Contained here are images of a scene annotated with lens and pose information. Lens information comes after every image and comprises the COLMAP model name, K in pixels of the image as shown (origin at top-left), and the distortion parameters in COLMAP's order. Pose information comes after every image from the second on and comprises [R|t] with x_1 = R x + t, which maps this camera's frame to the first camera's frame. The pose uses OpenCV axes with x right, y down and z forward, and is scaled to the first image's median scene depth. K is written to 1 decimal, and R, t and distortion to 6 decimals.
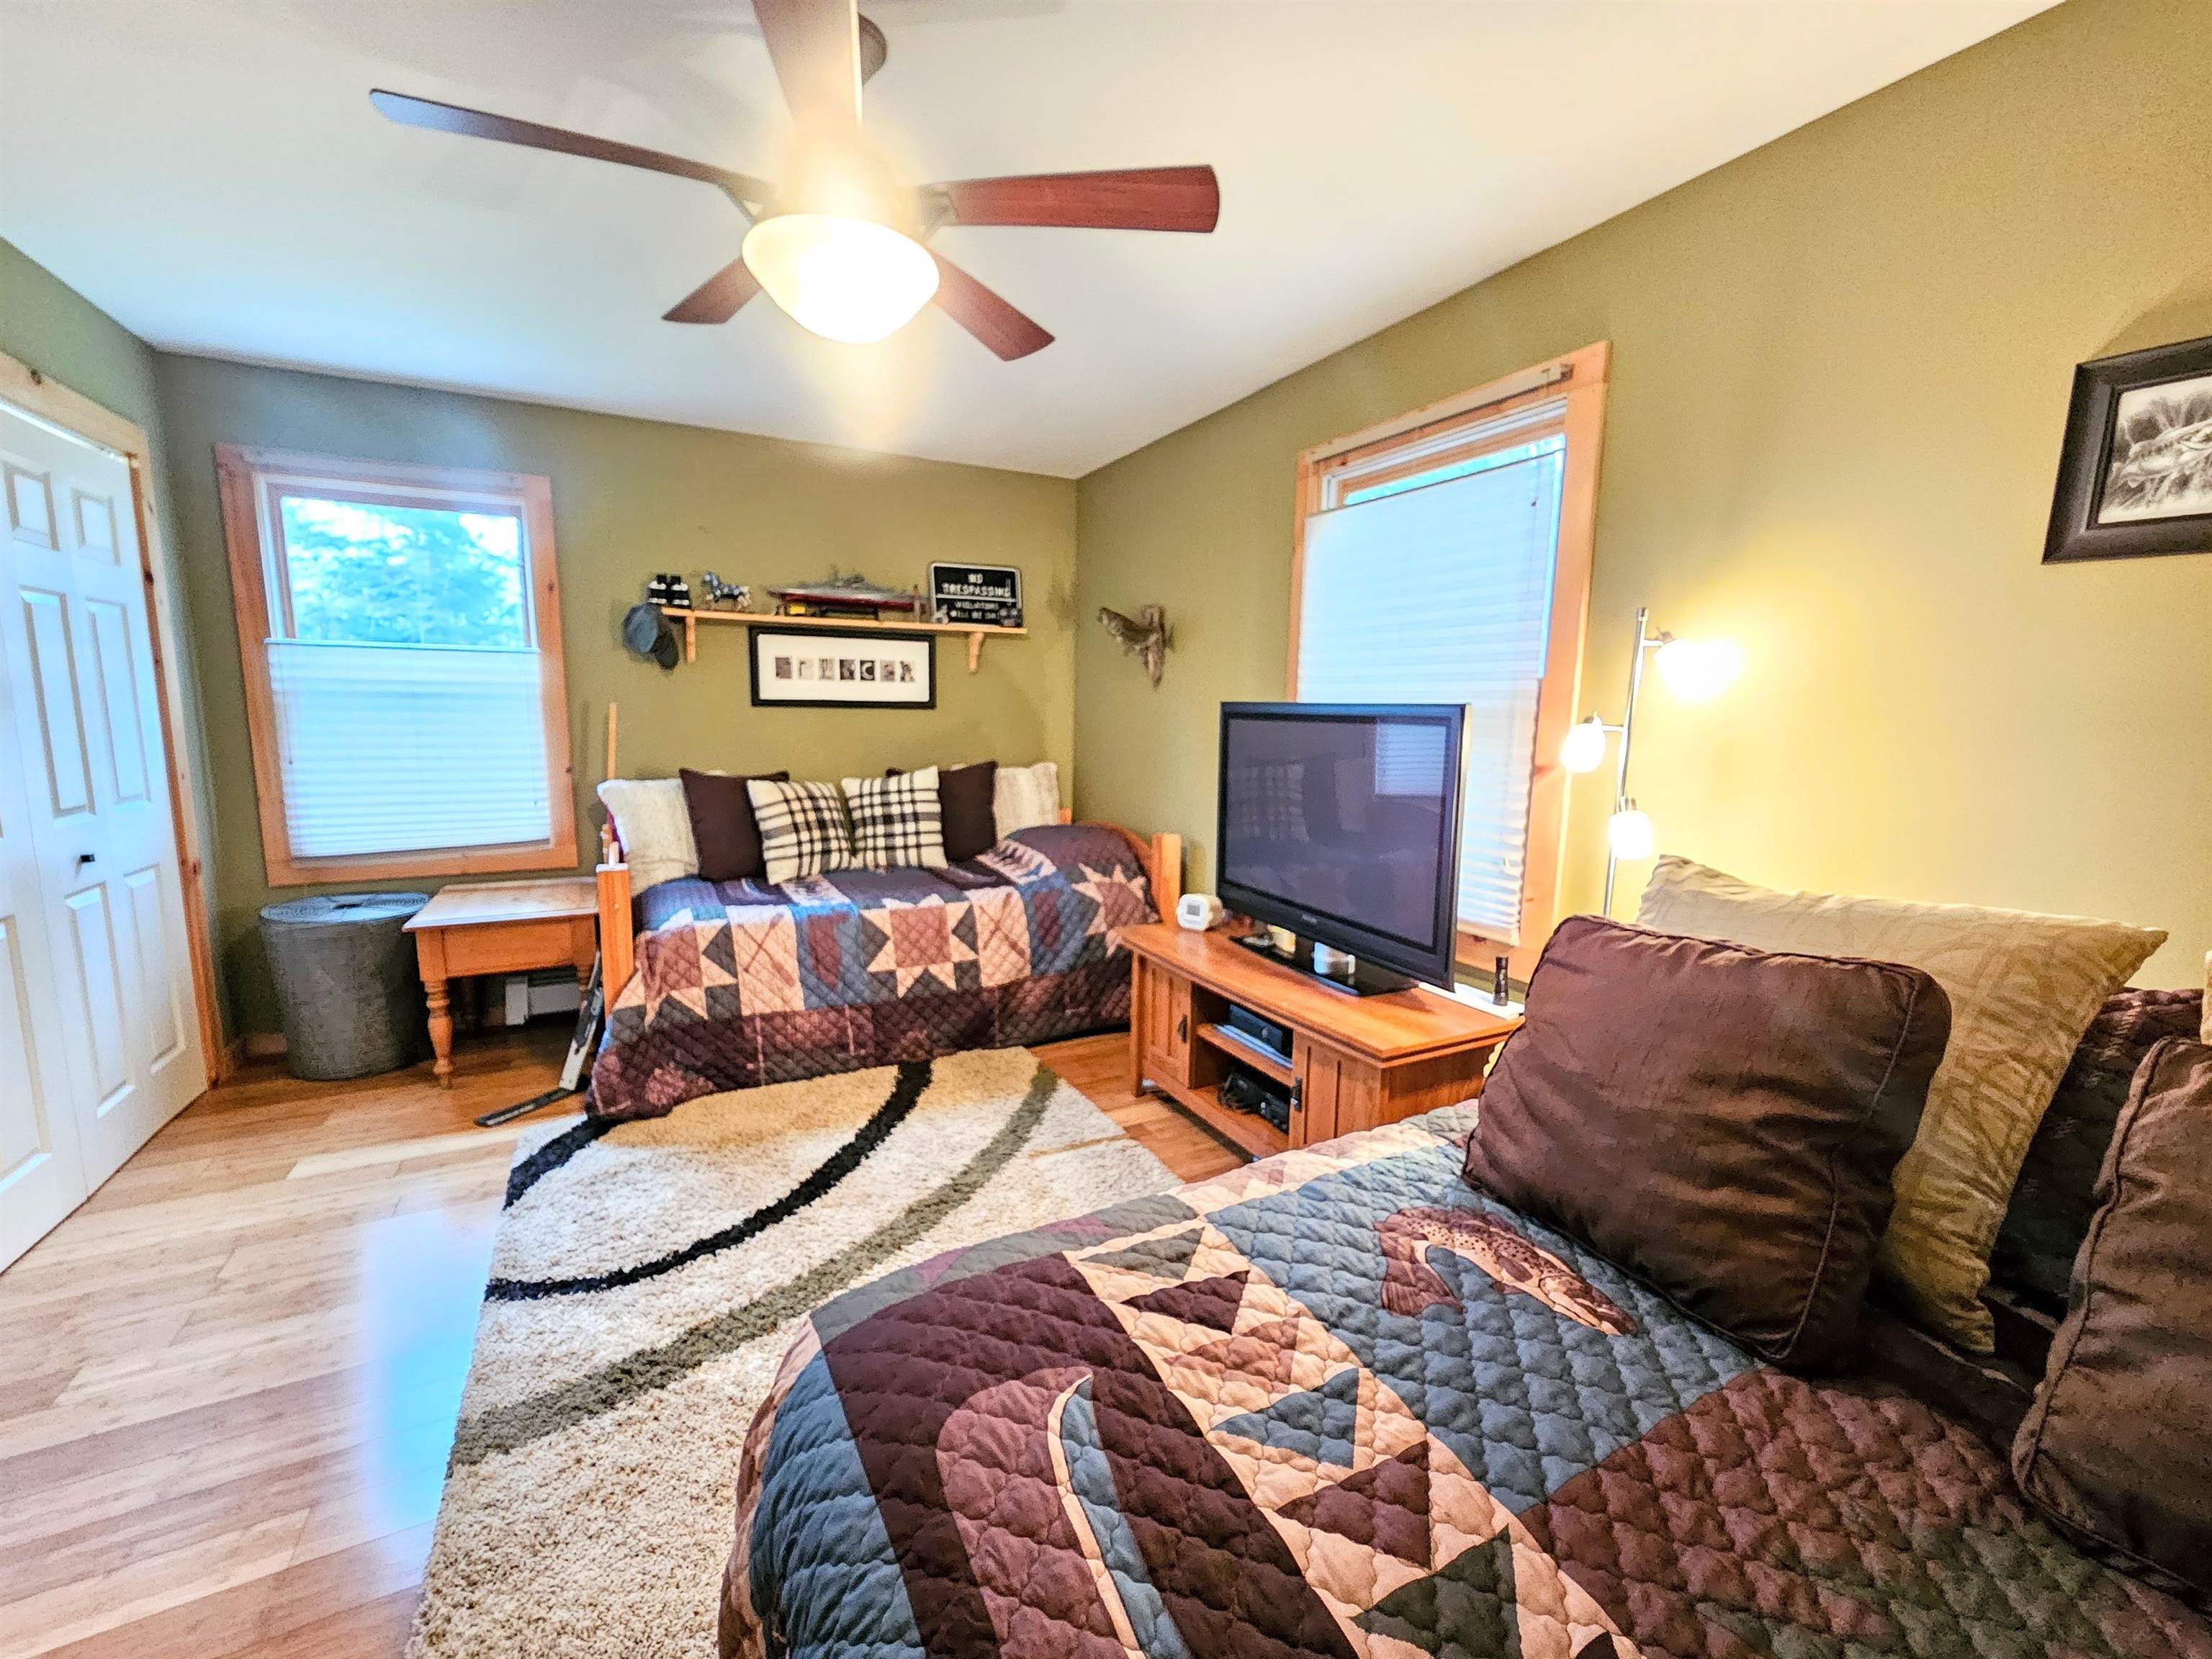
lens RADIAL K [[902.3, 0, 1097.7], [0, 902.3, 824.2], [0, 0, 1]] dist [0.003608, -0.002151]
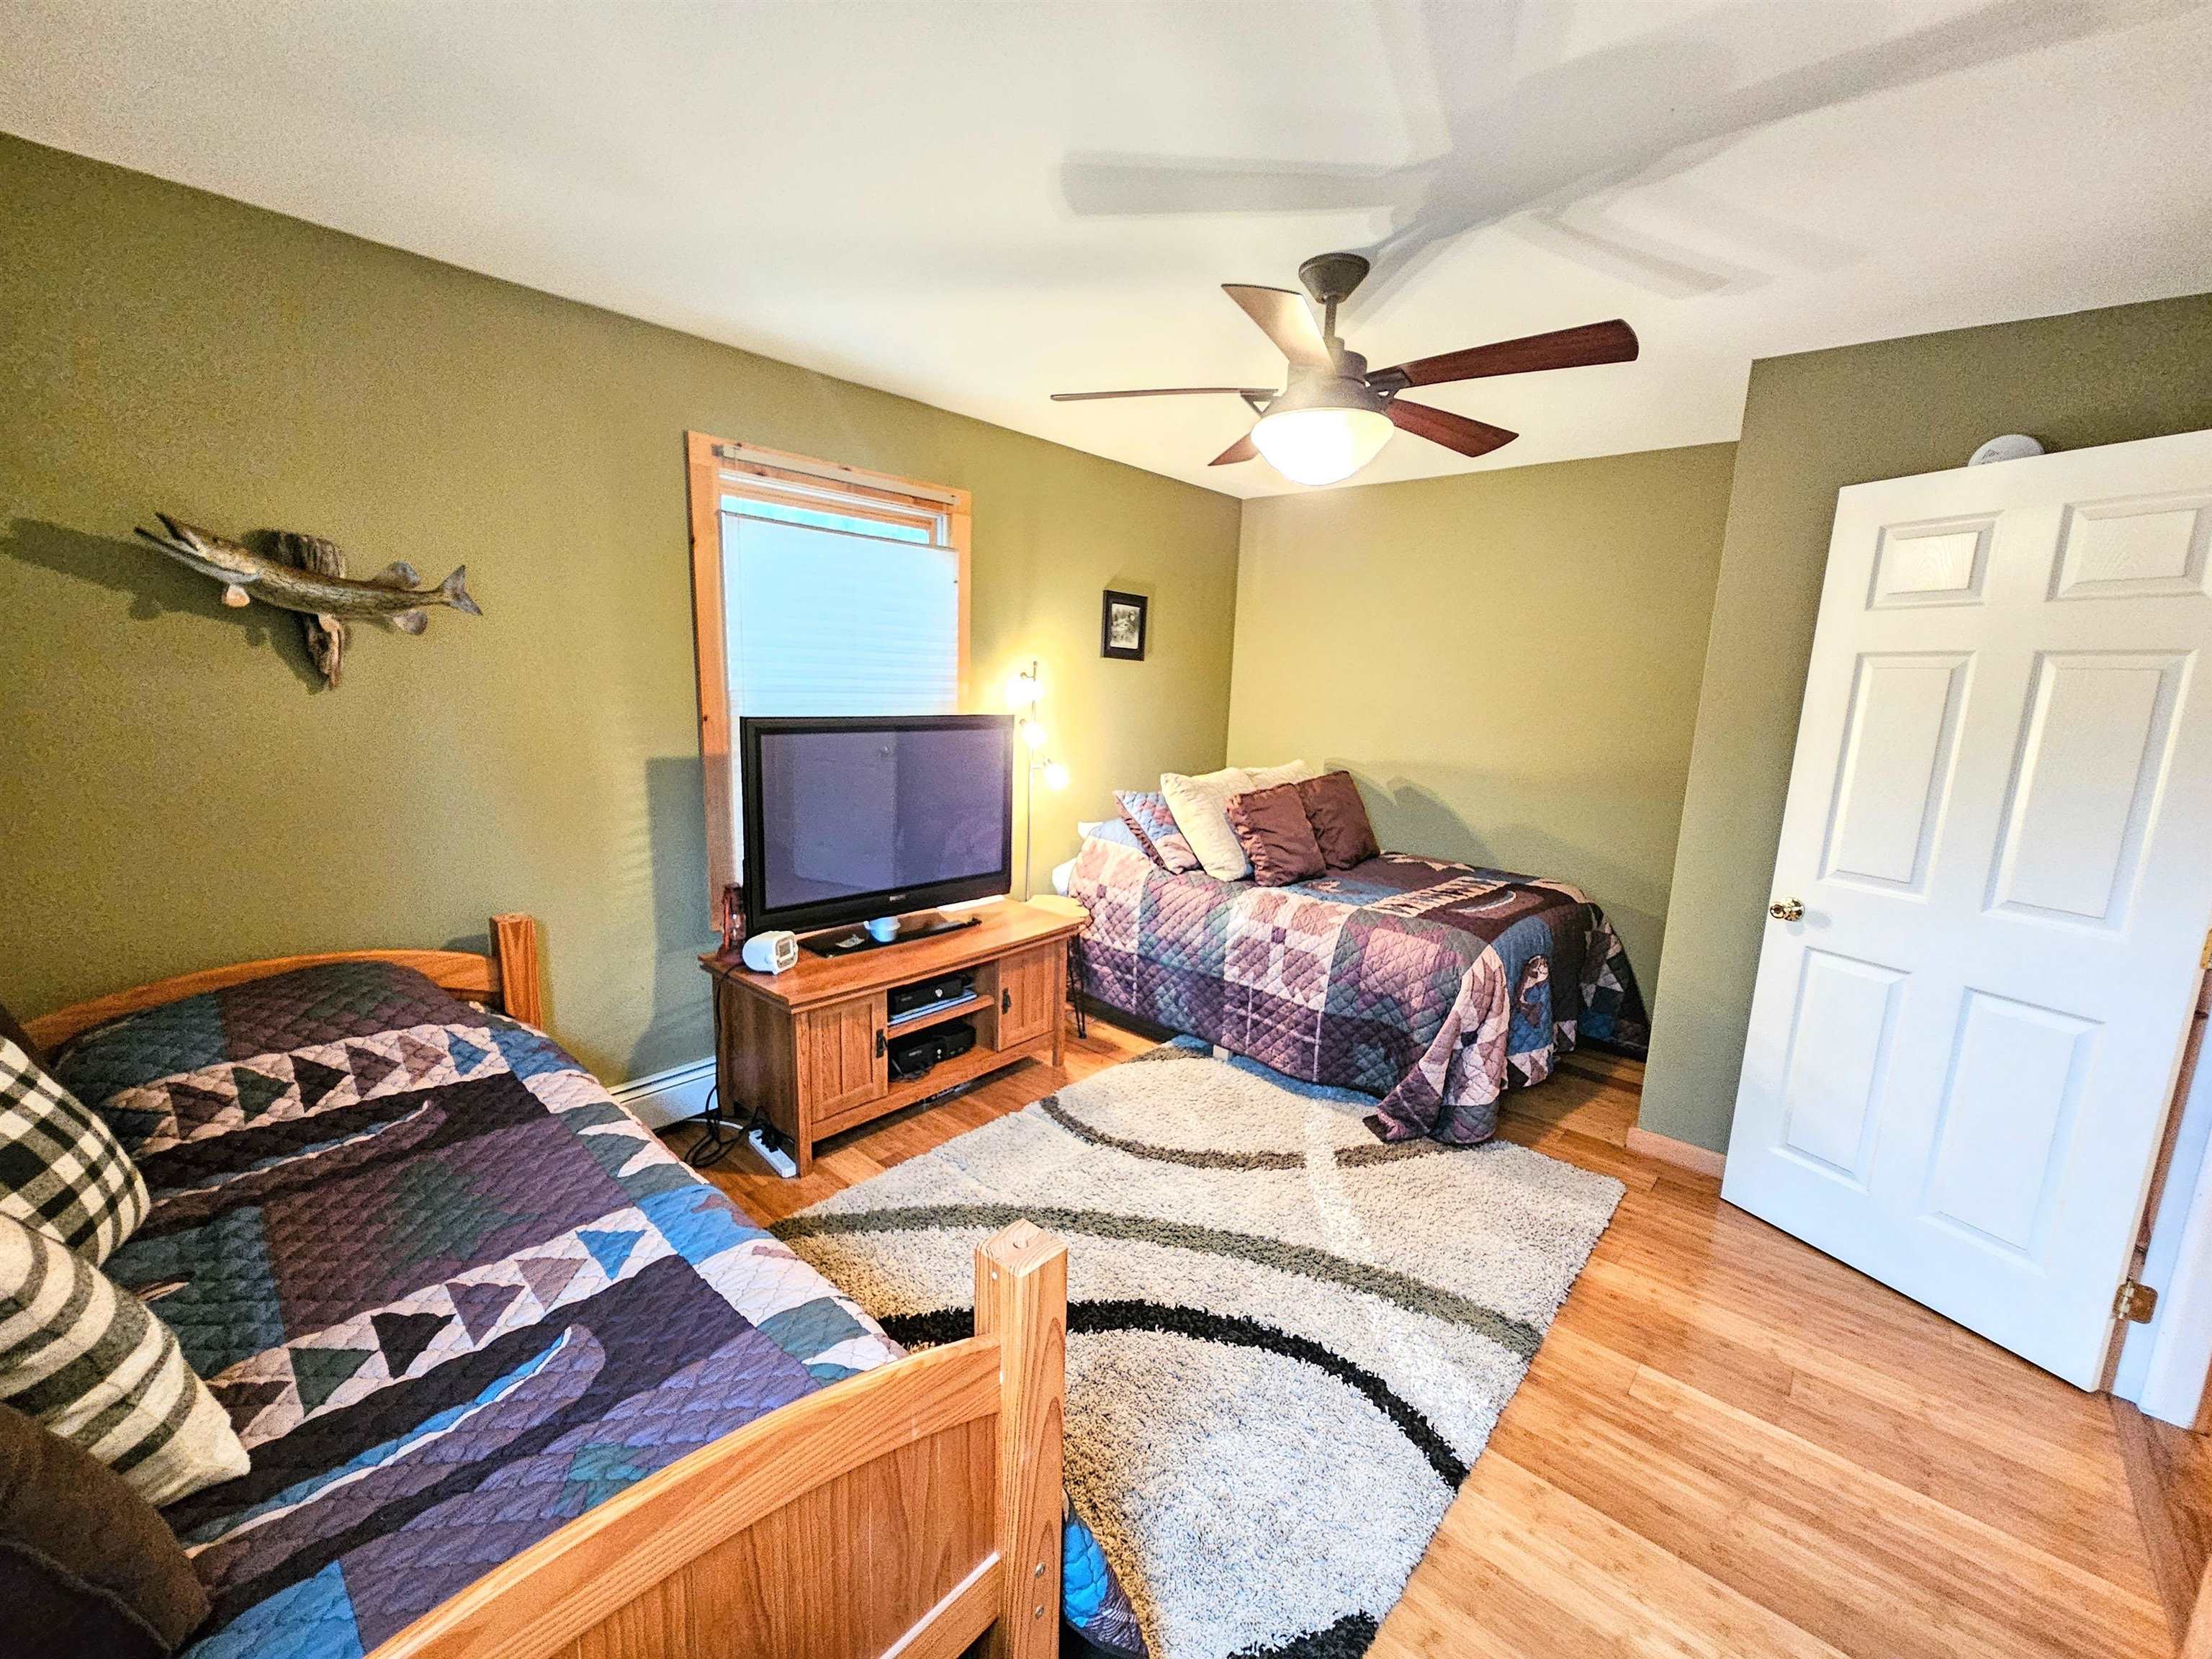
lens RADIAL K [[902.3, 0, 1094.1], [0, 902.3, 832.8], [0, 0, 1]] dist [0.003608, -0.002151]
pose [[-0.360110, -0.172161, 0.916887, -1.063382], [0.109551, 0.968221, 0.224826, -0.245107], [-0.926455, 0.181408, -0.329806, 1.300586]]
